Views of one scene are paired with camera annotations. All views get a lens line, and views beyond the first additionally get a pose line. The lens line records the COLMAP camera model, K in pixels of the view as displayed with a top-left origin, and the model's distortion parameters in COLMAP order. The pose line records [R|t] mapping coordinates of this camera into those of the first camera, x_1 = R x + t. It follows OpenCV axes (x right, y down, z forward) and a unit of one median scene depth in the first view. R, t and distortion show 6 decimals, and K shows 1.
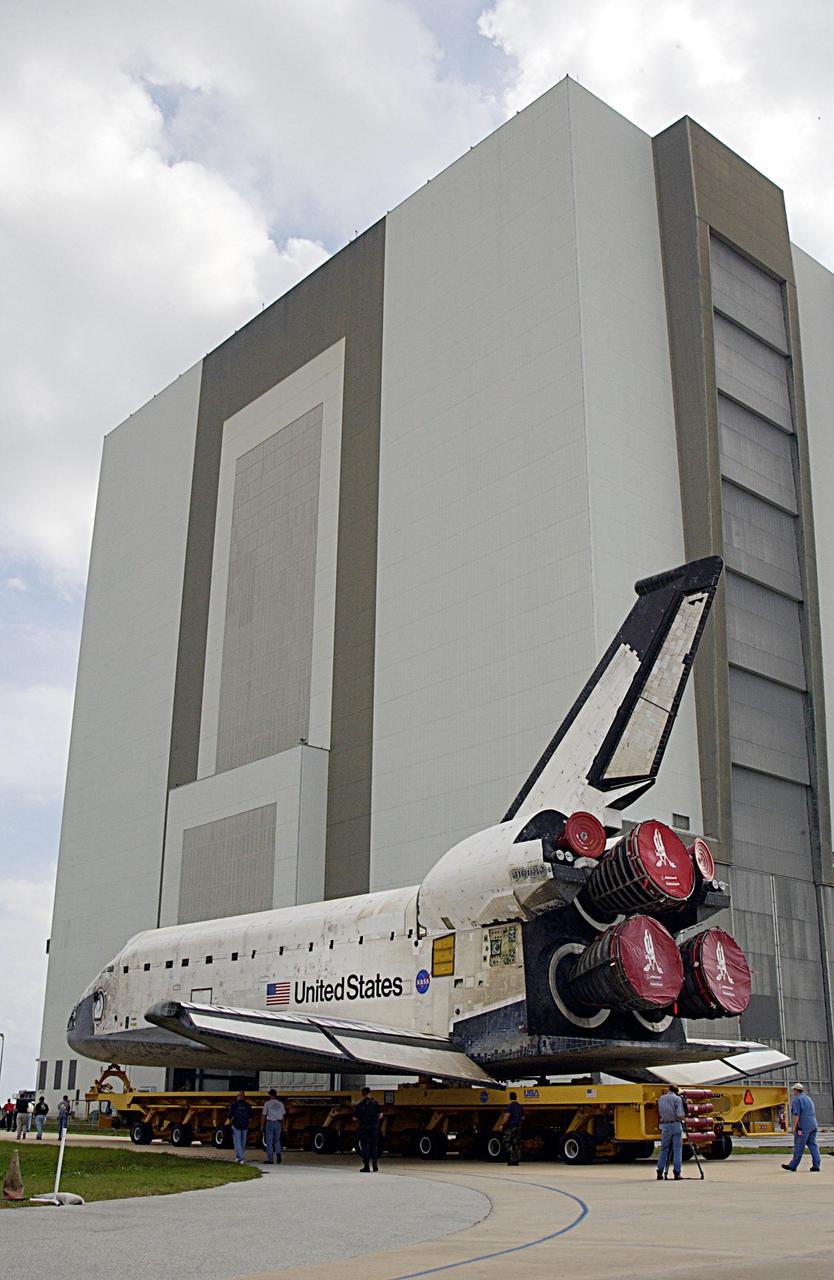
lens RADIAL K [[1292.8, 0, 417.0], [0, 1292.8, 640.0], [0, 0, 1]] dist [-0.135692, 0.102572]
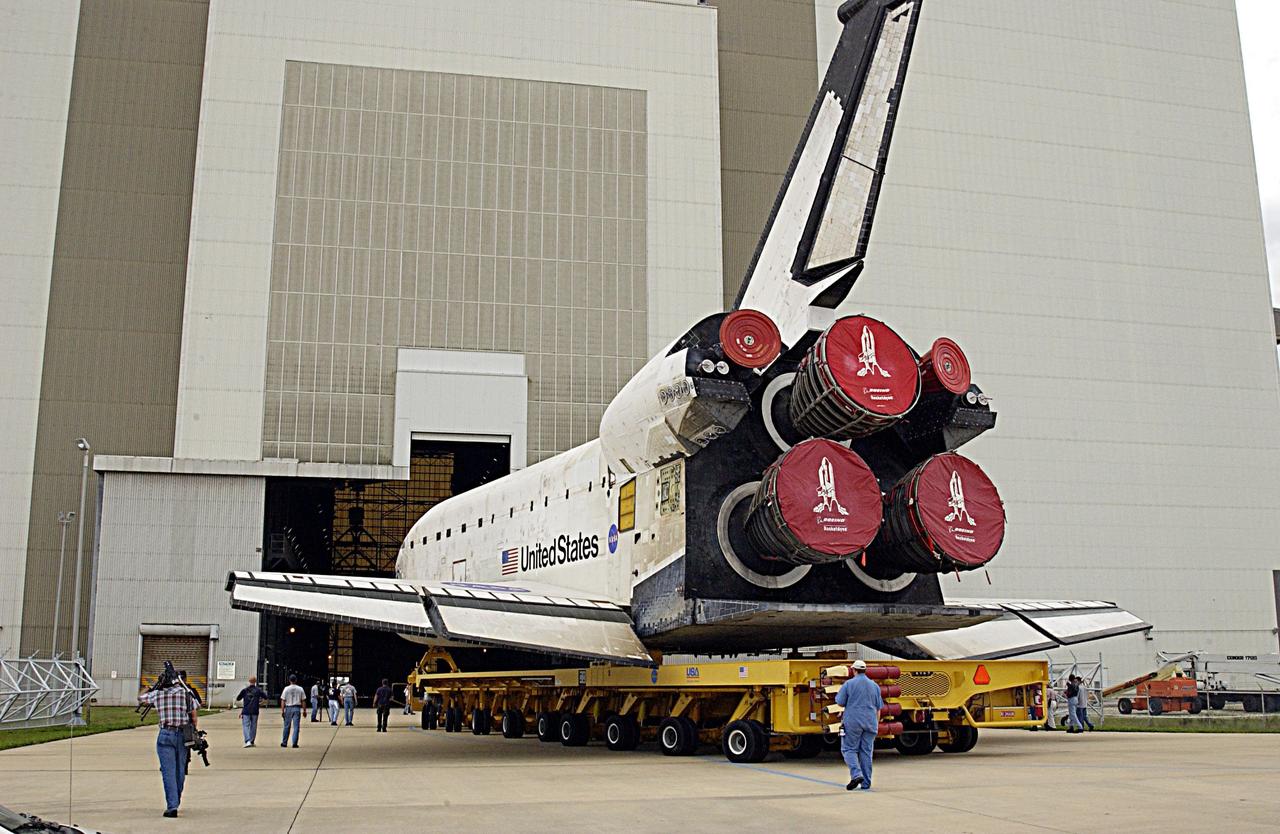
lens RADIAL K [[1292.8, 0, 640.0], [0, 1292.8, 417.0], [0, 0, 1]] dist [-0.135692, 0.102572]
pose [[0.964458, -0.064586, -0.256222, 0.249780], [0.102555, 0.985150, 0.137703, 0.081964], [0.243524, -0.159086, 0.956759, 0.238085]]
